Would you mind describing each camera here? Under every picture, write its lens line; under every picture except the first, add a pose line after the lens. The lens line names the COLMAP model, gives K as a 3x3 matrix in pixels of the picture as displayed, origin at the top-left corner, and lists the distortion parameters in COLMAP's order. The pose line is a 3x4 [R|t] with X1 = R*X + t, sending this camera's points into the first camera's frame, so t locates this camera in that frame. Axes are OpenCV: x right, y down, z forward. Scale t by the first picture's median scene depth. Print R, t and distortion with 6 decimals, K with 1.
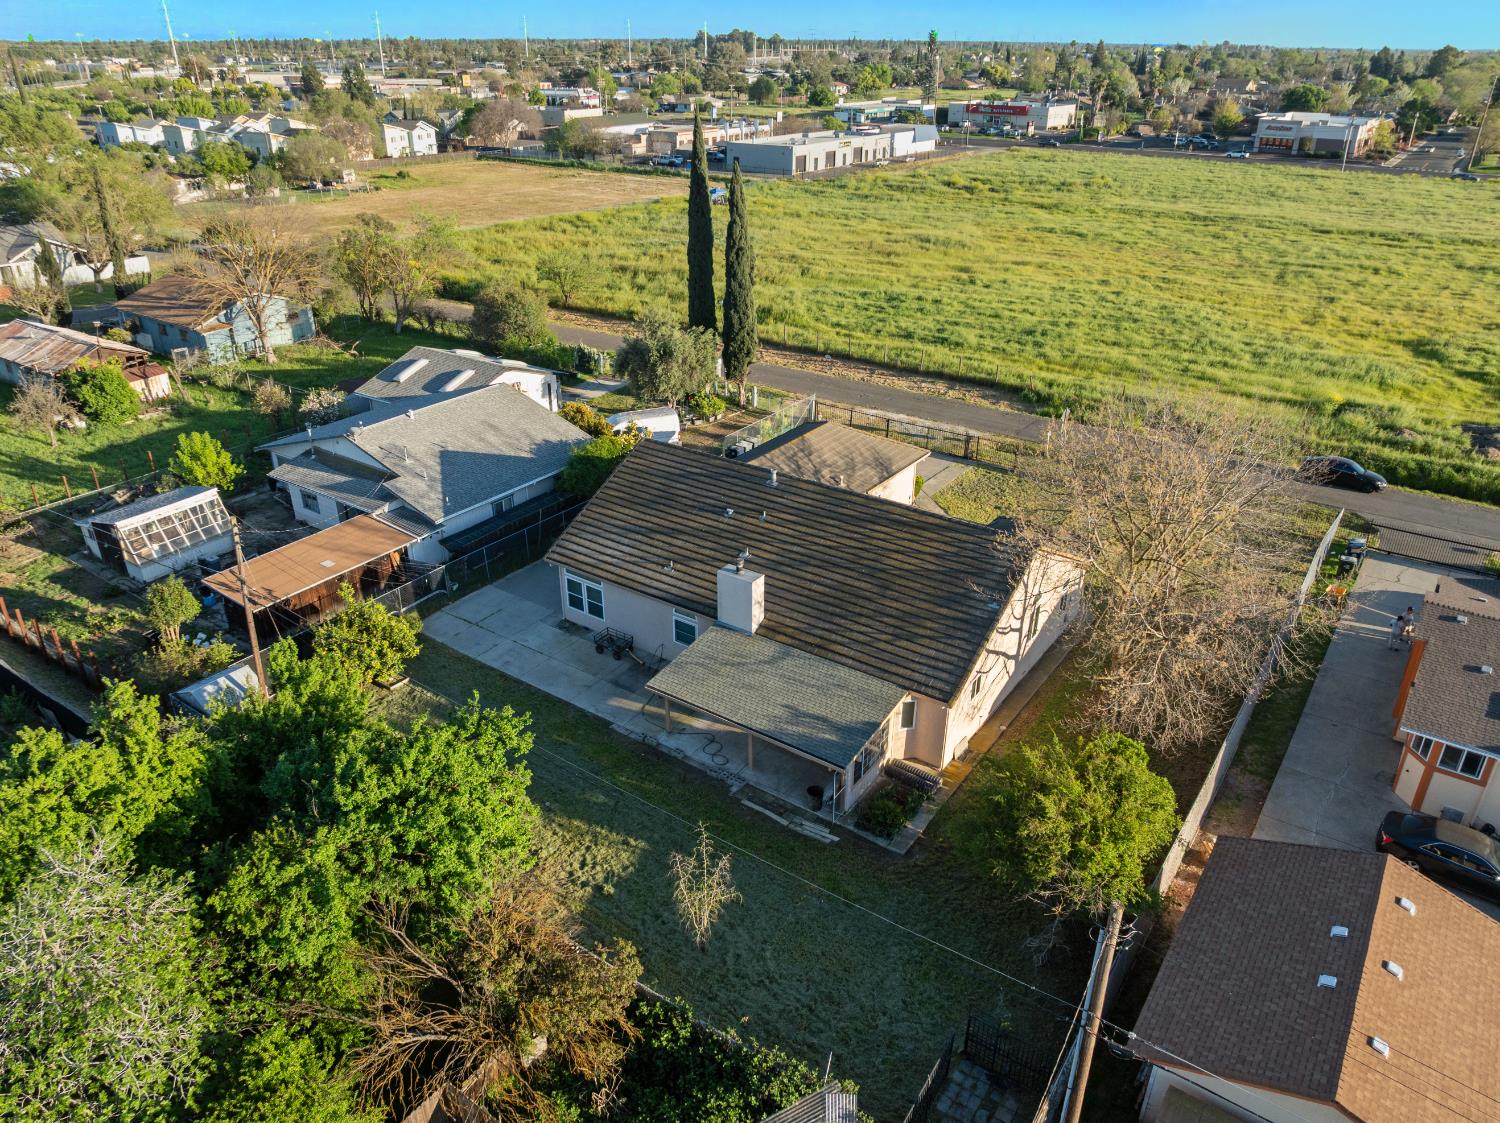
lens RADIAL K [[1058.6, 0, 748.7], [0, 1058.6, 553.8], [0, 0, 1]] dist [-0.046088, 0.013149]
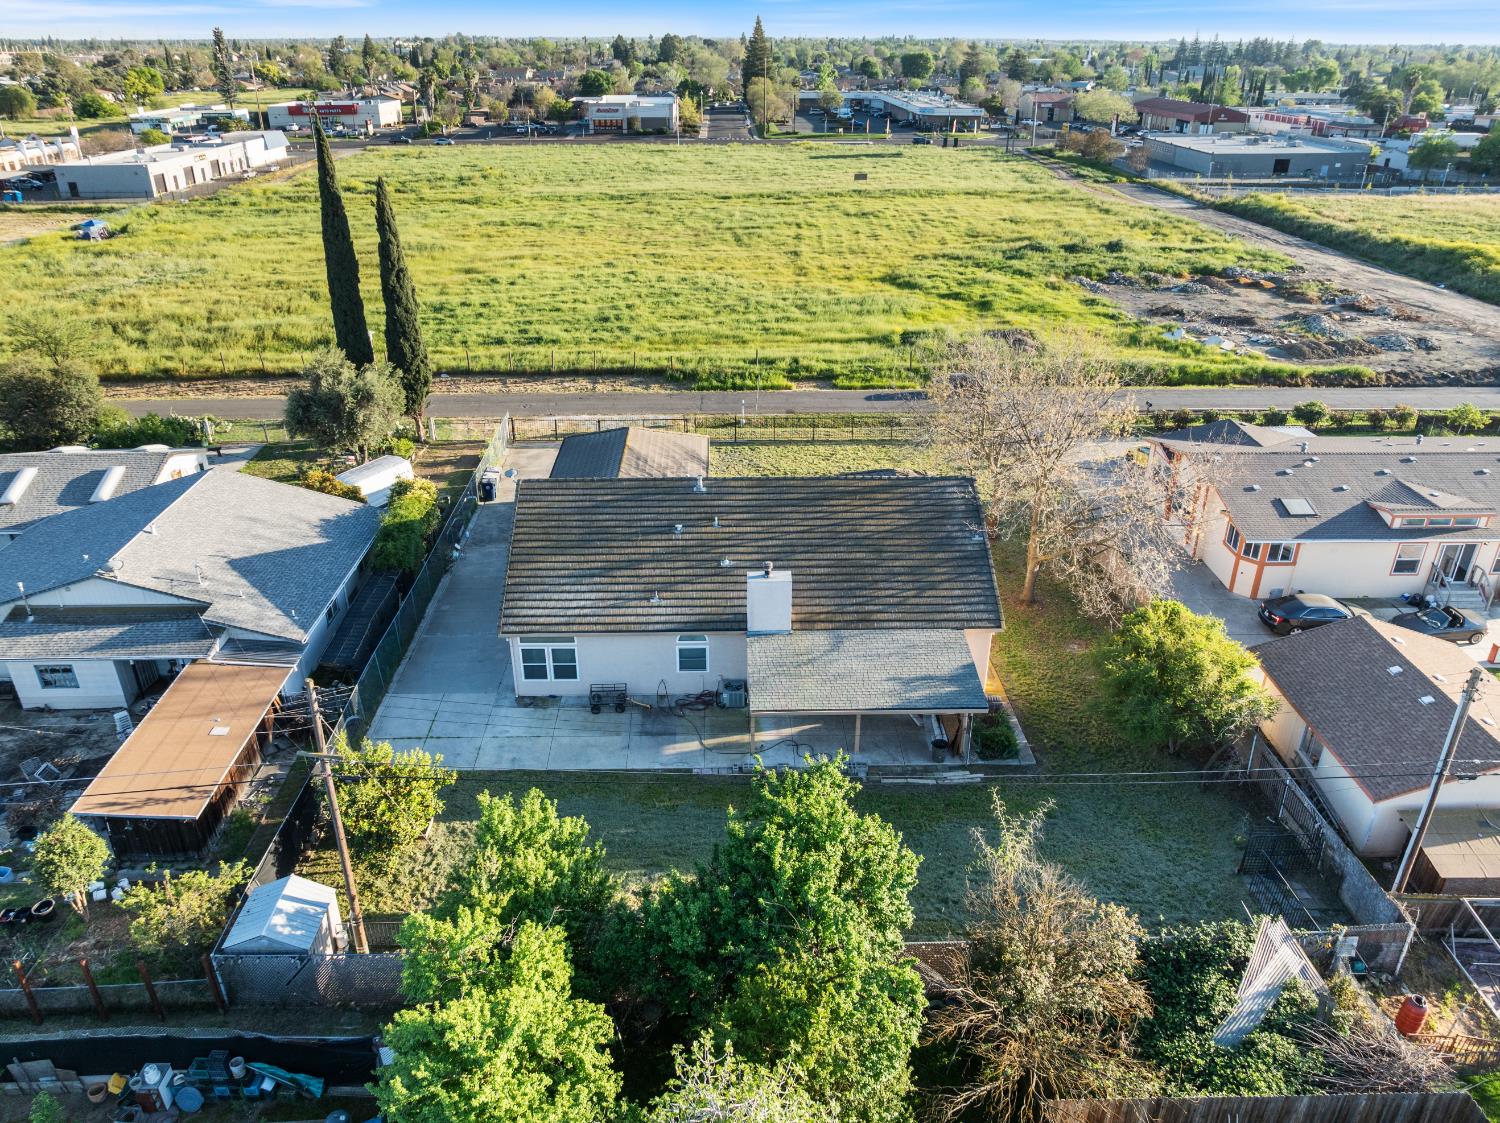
lens RADIAL K [[1058.6, 0, 752.0], [0, 1058.6, 564.5], [0, 0, 1]] dist [-0.046088, 0.013149]
pose [[0.800892, -0.272057, 0.533438, -0.285923], [0.264815, 0.959903, 0.091970, -0.045853], [-0.537070, 0.067605, 0.840824, 0.090162]]
